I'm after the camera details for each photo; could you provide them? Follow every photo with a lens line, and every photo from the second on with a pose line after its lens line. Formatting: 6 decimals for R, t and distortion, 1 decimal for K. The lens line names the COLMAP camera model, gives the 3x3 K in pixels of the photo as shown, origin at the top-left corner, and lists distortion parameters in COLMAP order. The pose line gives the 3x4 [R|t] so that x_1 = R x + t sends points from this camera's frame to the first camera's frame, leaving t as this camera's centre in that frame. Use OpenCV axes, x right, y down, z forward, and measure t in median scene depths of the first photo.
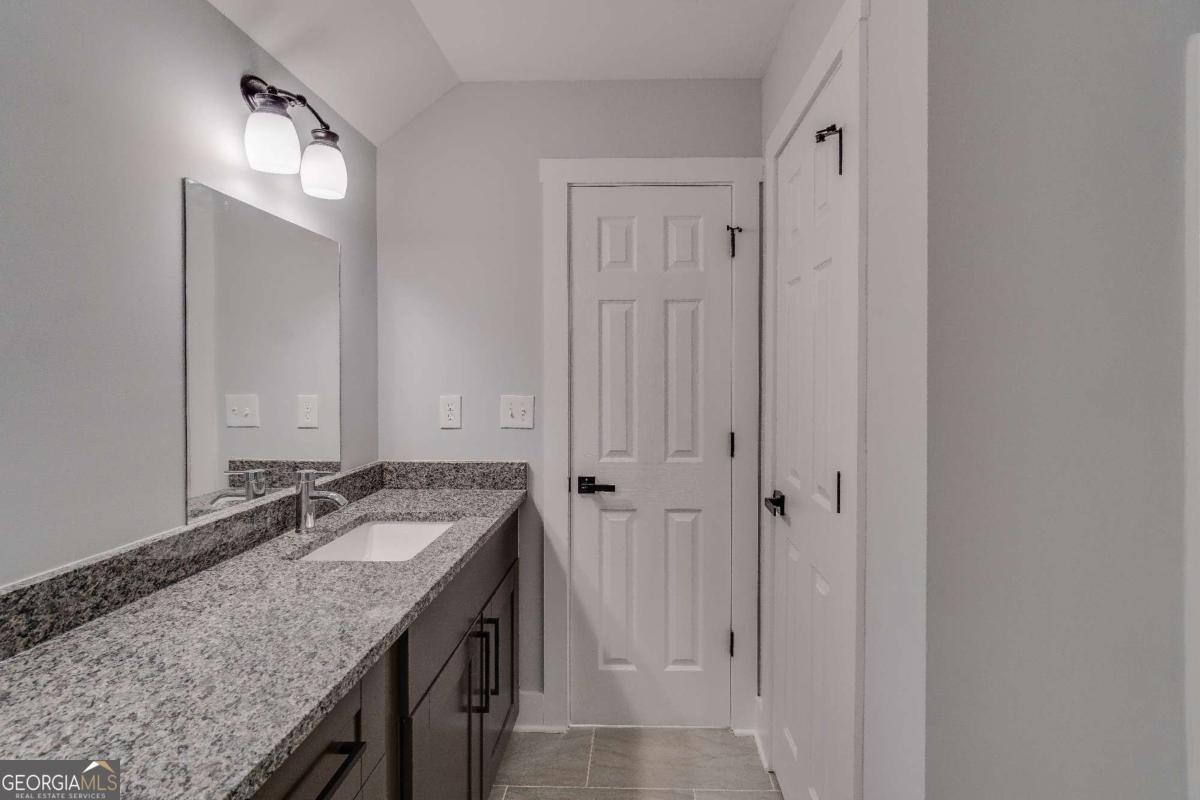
lens RADIAL K [[522.0, 0, 594.2], [0, 522.0, 395.6], [0, 0, 1]] dist [-0.004341, -0.000215]
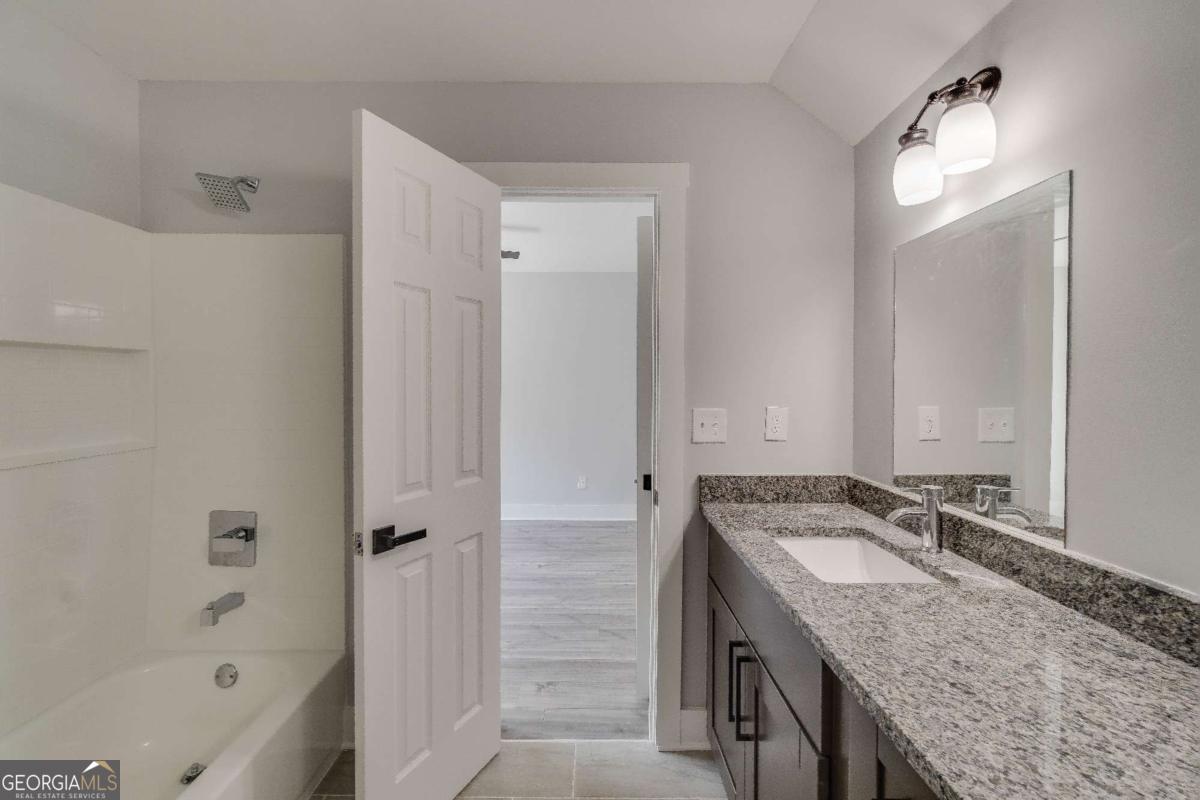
lens RADIAL K [[522.0, 0, 594.2], [0, 522.0, 395.6], [0, 0, 1]] dist [-0.004341, -0.000215]
pose [[-0.996150, -0.006299, -0.087440, 0.083206], [-0.011430, 0.998233, 0.058307, -0.047746], [0.086918, 0.059082, -0.994462, 1.535733]]
